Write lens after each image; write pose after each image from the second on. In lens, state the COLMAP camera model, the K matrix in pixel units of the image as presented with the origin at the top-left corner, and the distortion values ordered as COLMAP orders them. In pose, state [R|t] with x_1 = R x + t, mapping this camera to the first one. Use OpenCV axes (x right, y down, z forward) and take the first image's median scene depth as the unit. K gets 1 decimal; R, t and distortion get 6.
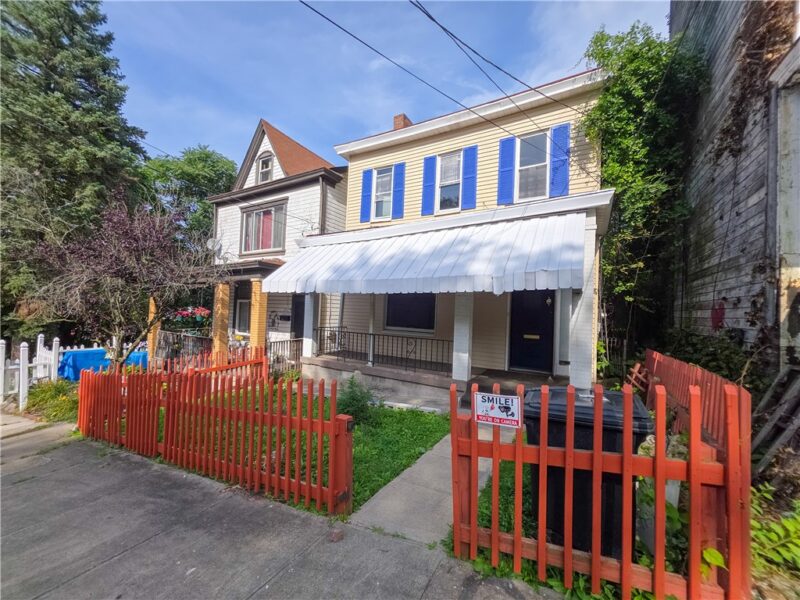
lens RADIAL K [[318.9, 0, 400.0], [0, 318.9, 300.0], [0, 0, 1]] dist [-0.000336, -0.000009]
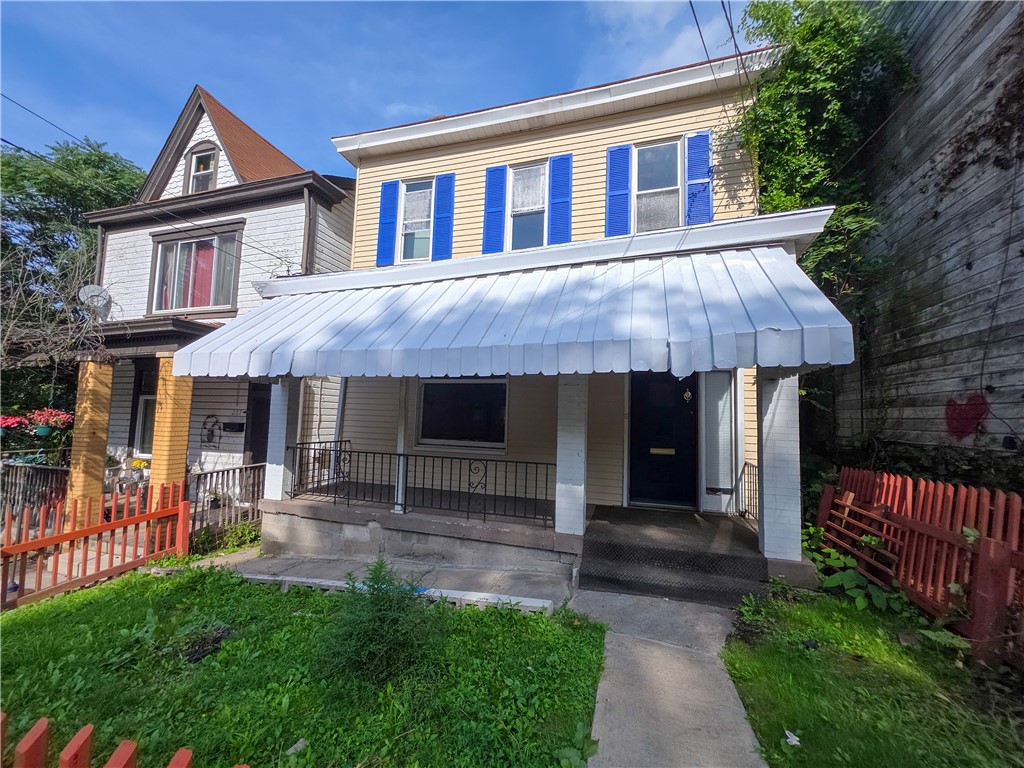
lens RADIAL K [[409.7, 0, 512.0], [0, 409.7, 384.0], [0, 0, 1]] dist [0.000502, -0.000180]
pose [[0.973560, 0.008631, 0.228269, -0.055546], [0.000256, 0.999244, -0.038874, 0.010525], [-0.228432, 0.037904, 0.972822, 0.217594]]
